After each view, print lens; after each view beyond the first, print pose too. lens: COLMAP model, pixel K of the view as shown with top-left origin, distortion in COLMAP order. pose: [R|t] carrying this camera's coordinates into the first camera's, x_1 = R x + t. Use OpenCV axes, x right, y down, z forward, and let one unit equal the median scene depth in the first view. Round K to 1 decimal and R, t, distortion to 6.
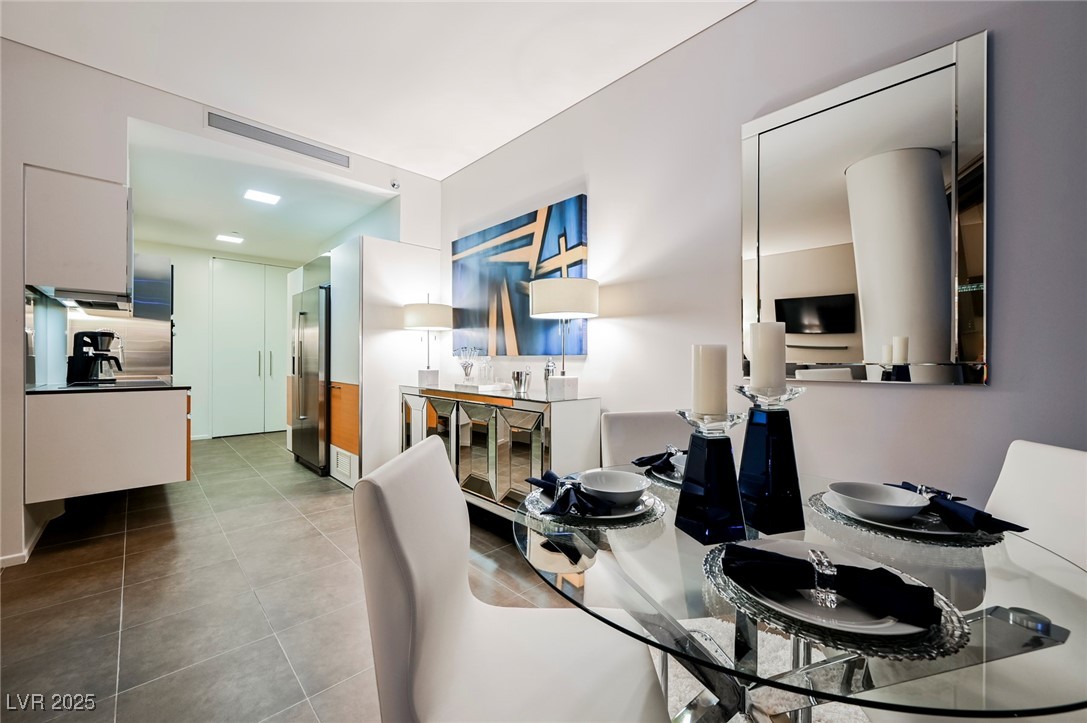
lens RADIAL K [[428.6, 0, 542.3], [0, 428.6, 361.1], [0, 0, 1]] dist [-0.000735, 0.000246]
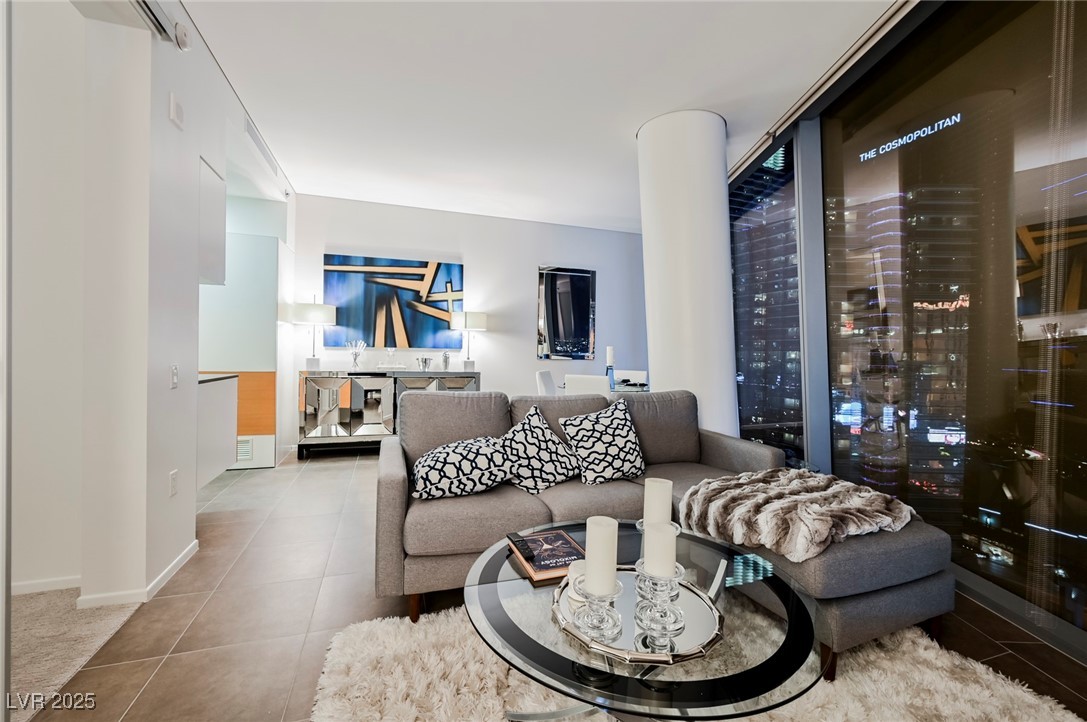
lens RADIAL K [[444.2, 0, 538.3], [0, 444.2, 358.8], [0, 0, 1]] dist [-0.001035, 0.000270]
pose [[0.423549, -0.009941, 0.905819, -1.377700], [-0.013770, 0.999754, 0.017410, -0.008705], [-0.905768, -0.019847, 0.423308, -0.128193]]
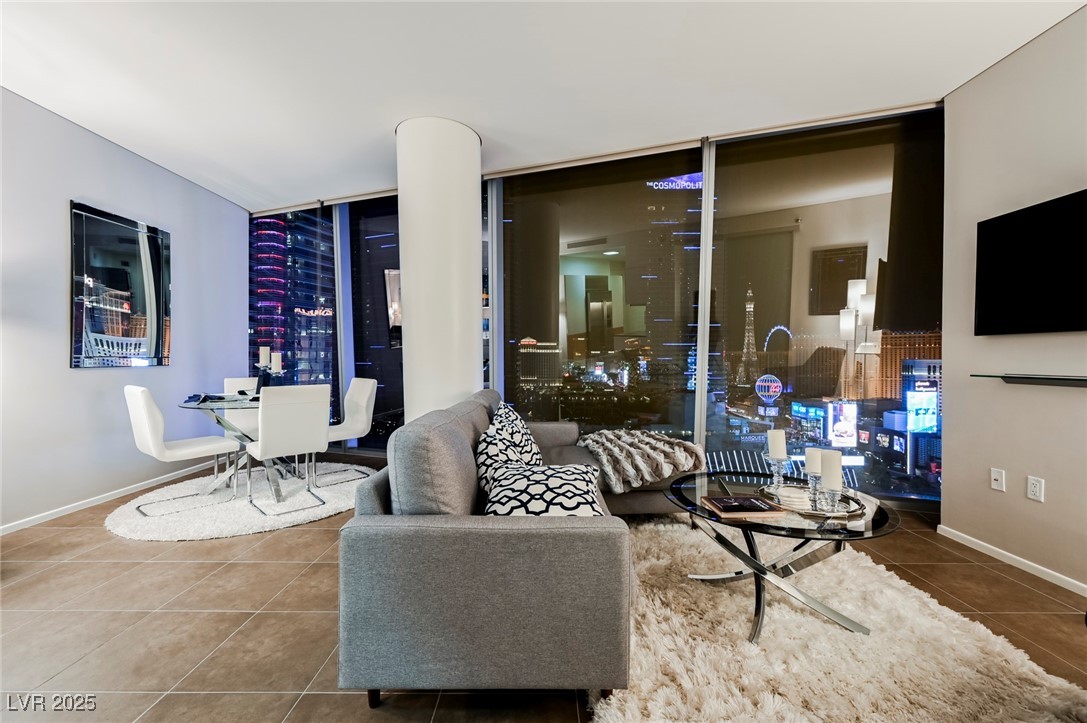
lens RADIAL K [[428.9, 0, 543.5], [0, 428.9, 361.5], [0, 0, 1]] dist [-0.000765, 0.000316]
pose [[-0.724005, -0.013886, 0.689655, -1.179308], [-0.005449, 0.999881, 0.014411, -0.009025], [-0.689773, 0.006676, -0.723995, 0.628055]]
